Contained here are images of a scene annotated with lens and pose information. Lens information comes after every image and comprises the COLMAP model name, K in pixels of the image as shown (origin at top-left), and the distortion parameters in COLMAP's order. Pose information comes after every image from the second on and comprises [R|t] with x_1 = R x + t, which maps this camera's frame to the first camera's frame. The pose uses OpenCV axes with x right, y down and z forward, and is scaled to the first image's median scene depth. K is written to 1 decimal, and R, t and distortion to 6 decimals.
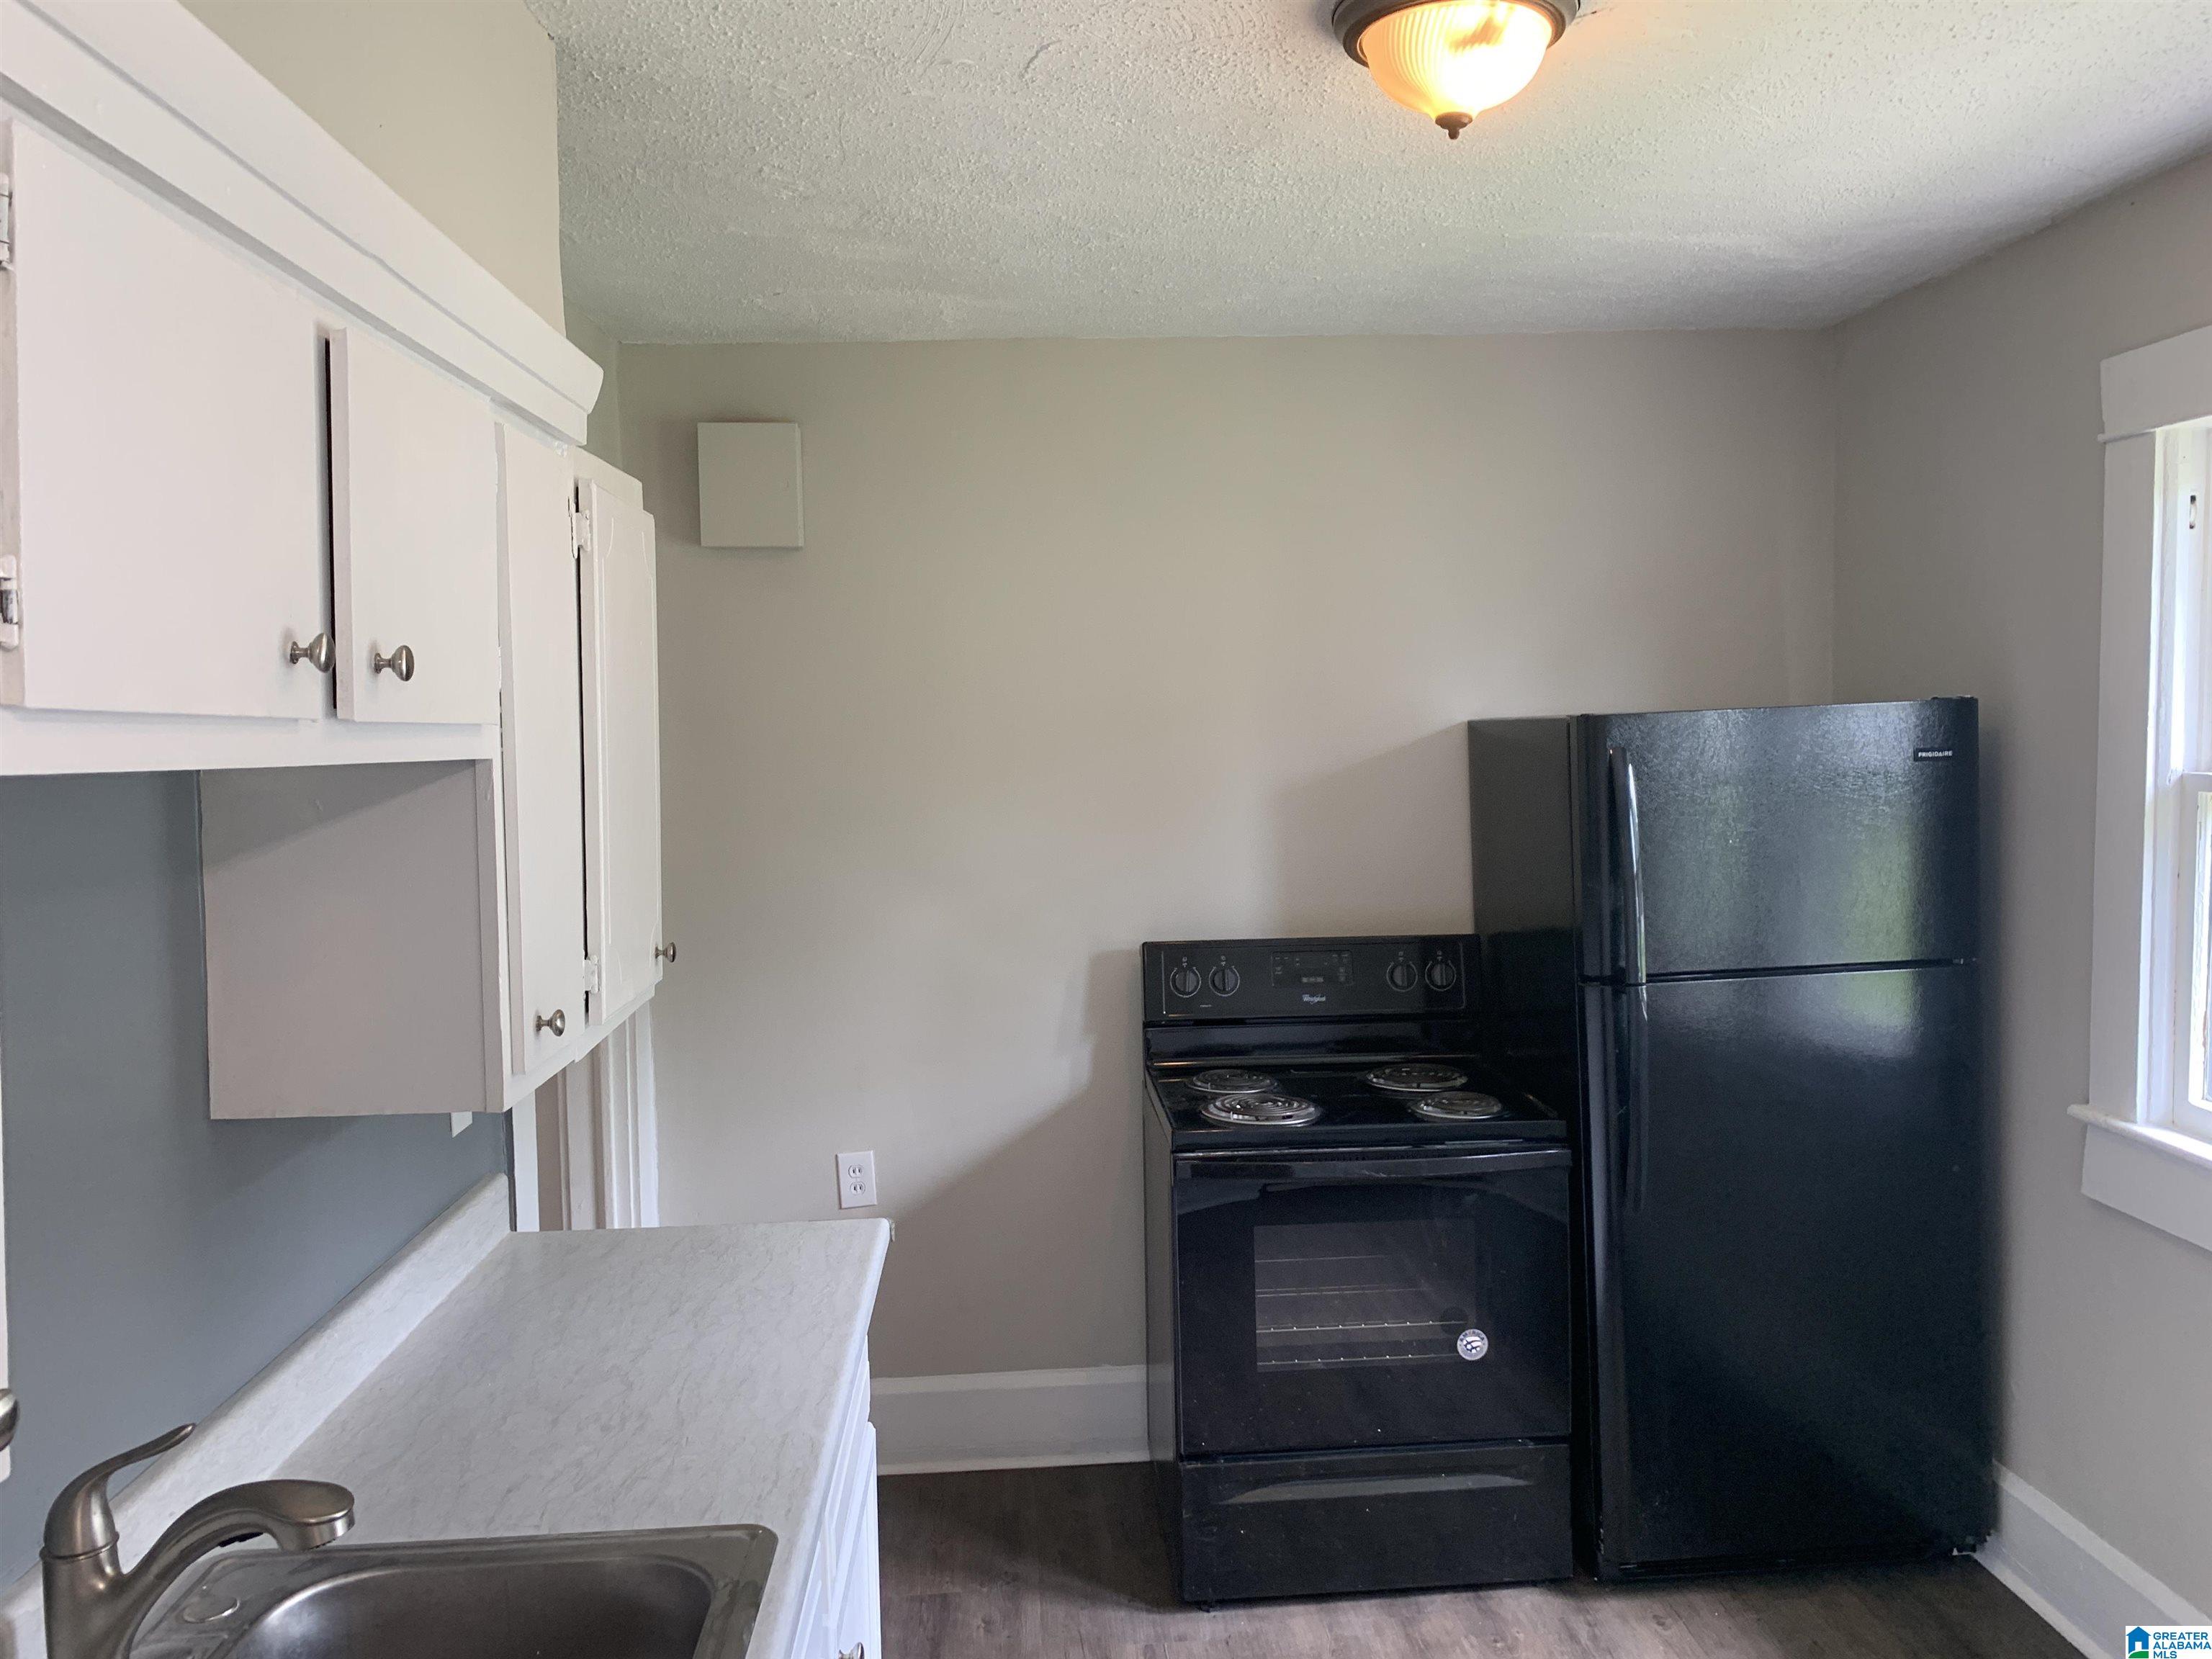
lens RADIAL K [[1686.2, 0, 1104.1], [0, 1686.2, 819.0], [0, 0, 1]] dist [0.028213, -0.046794]
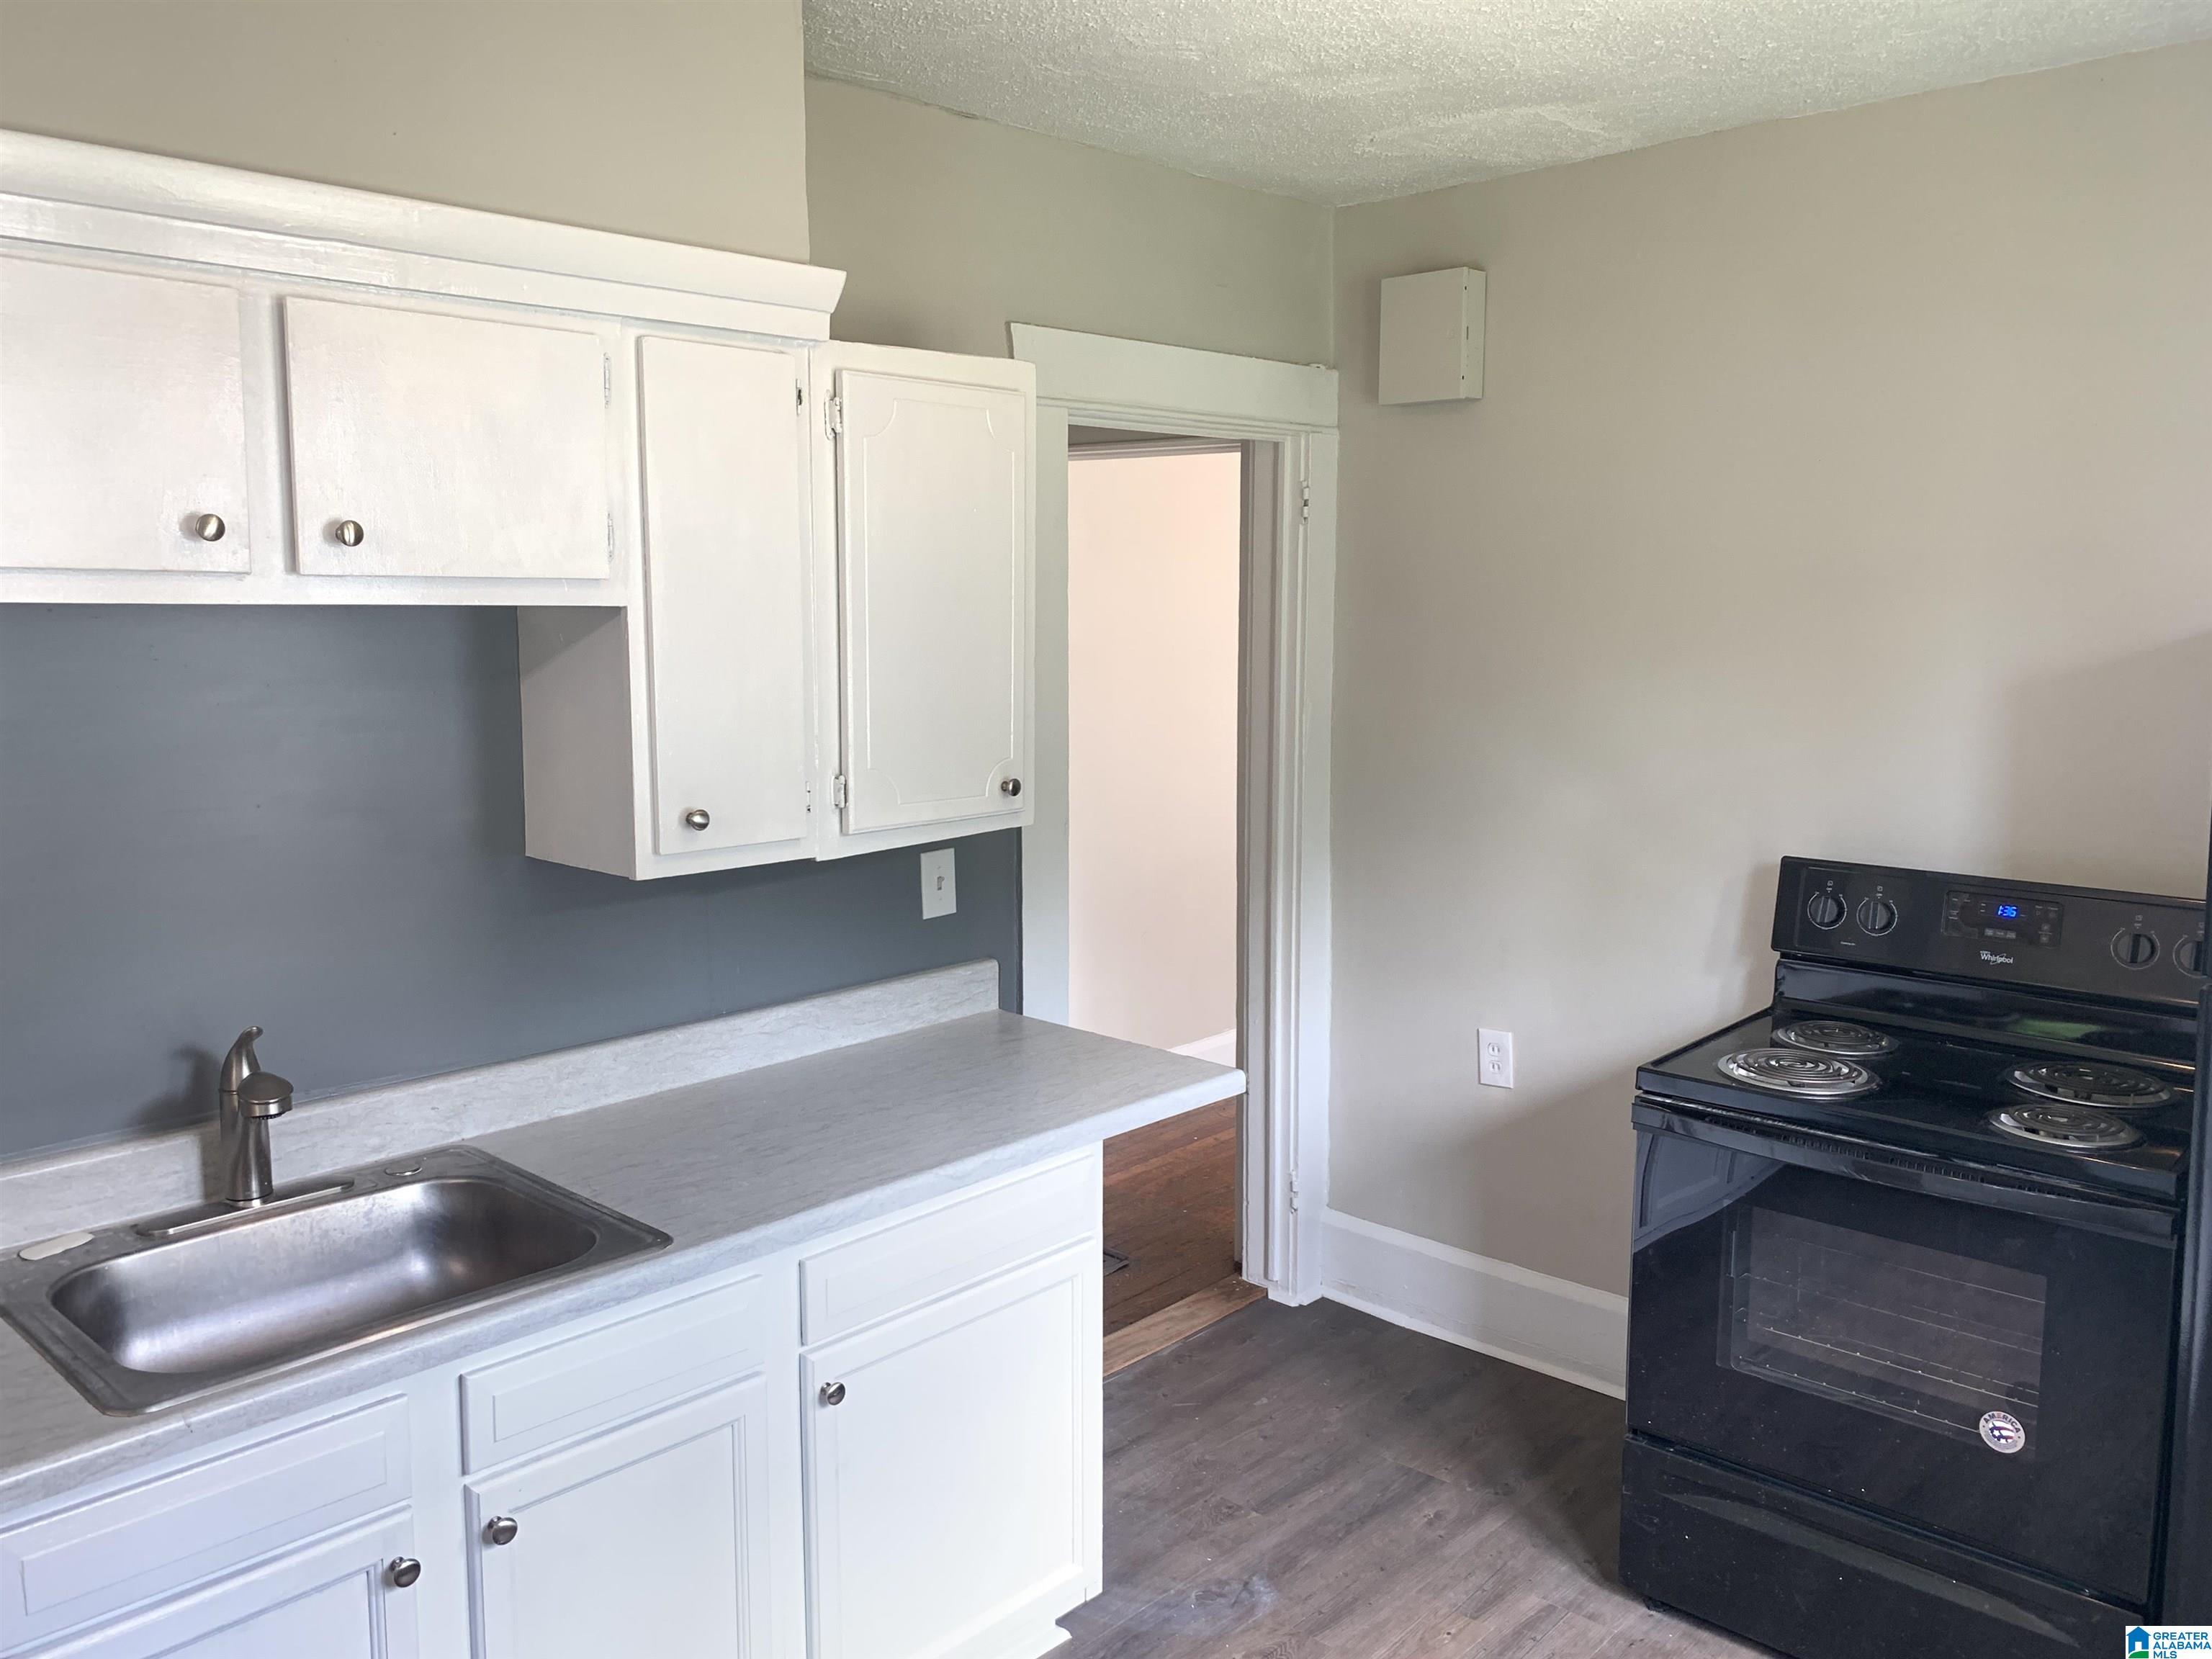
lens RADIAL K [[1686.2, 0, 1108.2], [0, 1686.2, 820.8], [0, 0, 1]] dist [0.028213, -0.046794]
pose [[0.692157, 0.122379, -0.711296, 0.442881], [-0.059735, 0.991852, 0.112520, -0.021224], [0.719270, -0.035392, 0.693828, 0.199750]]
